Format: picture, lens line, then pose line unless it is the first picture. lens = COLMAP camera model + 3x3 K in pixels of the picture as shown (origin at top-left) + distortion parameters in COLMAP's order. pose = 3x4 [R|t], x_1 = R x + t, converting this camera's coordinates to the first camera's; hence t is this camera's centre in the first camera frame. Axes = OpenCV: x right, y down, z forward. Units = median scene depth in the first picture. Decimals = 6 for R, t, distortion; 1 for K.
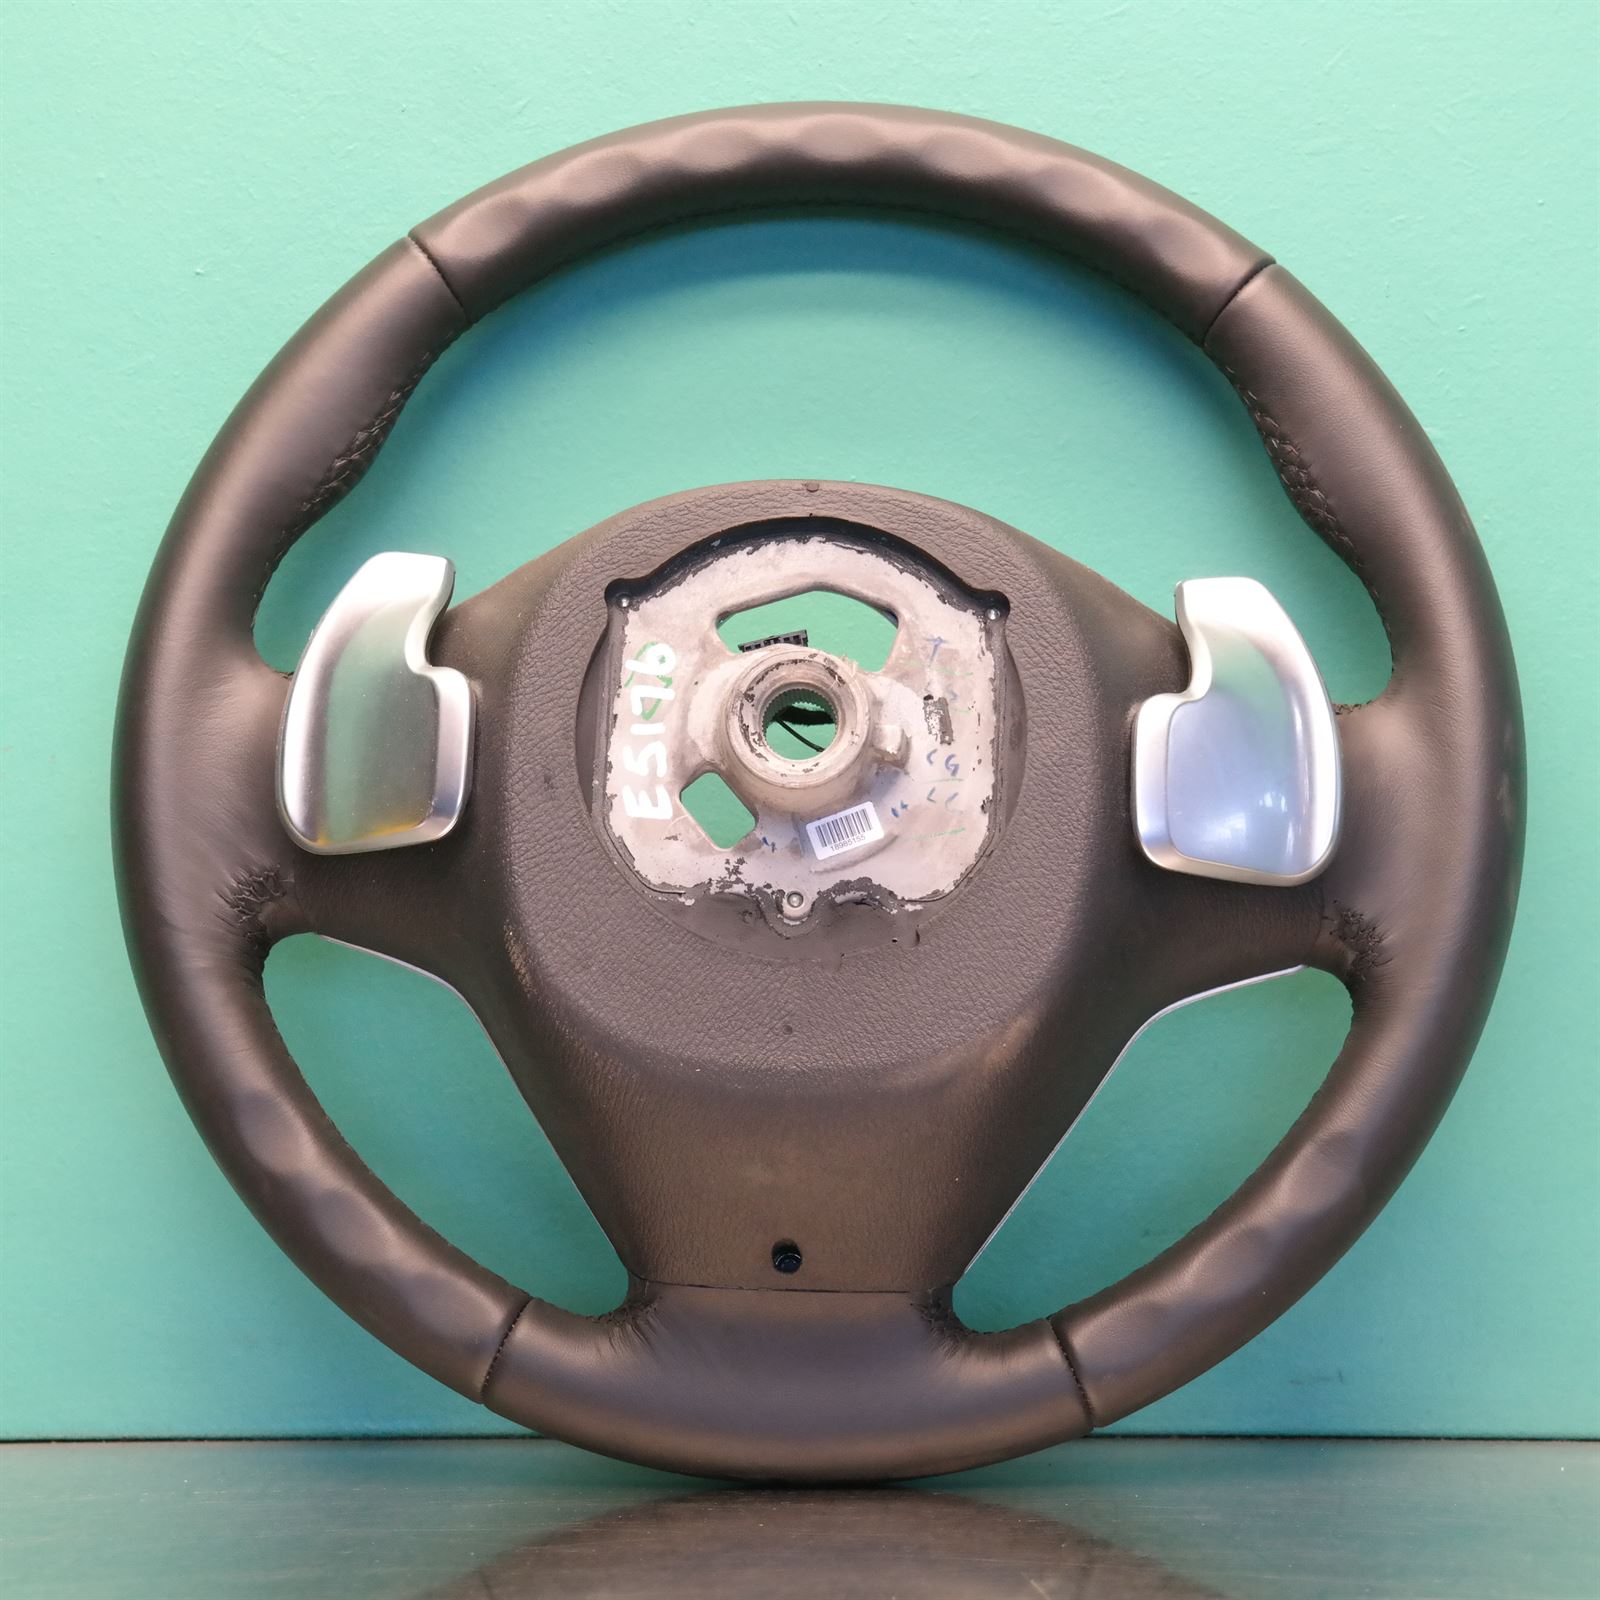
lens RADIAL K [[5179.9, 0, 800.6], [0, 5179.9, 804.8], [0, 0, 1]] dist [0.301226, 0.000000]
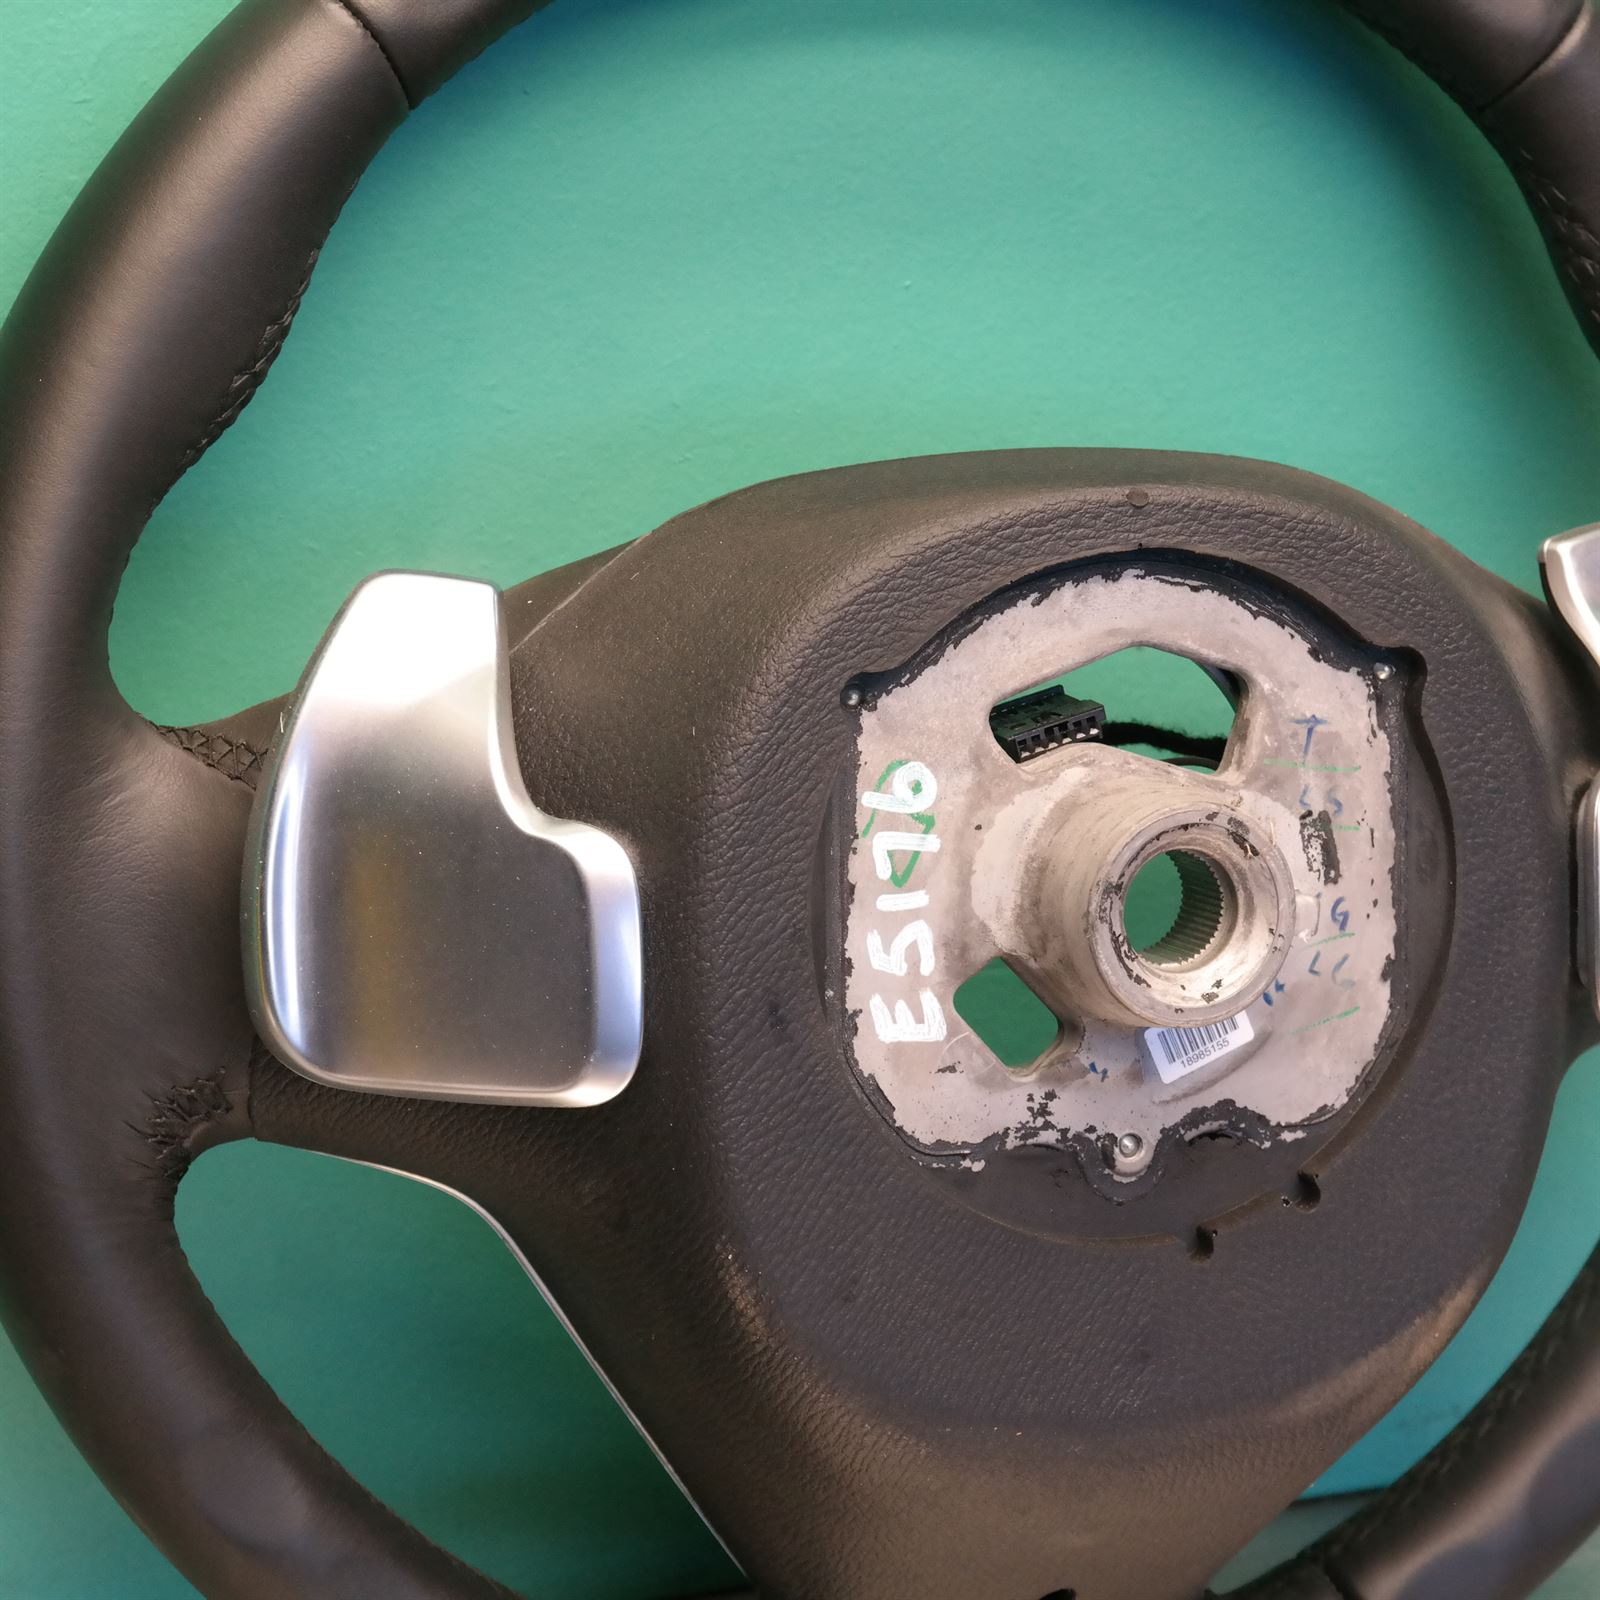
lens RADIAL K [[4653.3, 0, 798.4], [0, 4653.3, 802.3], [0, 0, 1]] dist [0.188638, 0.000000]
pose [[0.923357, -0.100922, 0.370441, -0.251068], [-0.023817, 0.947920, 0.317616, -0.206717], [-0.383203, -0.302096, 0.872865, 0.514037]]
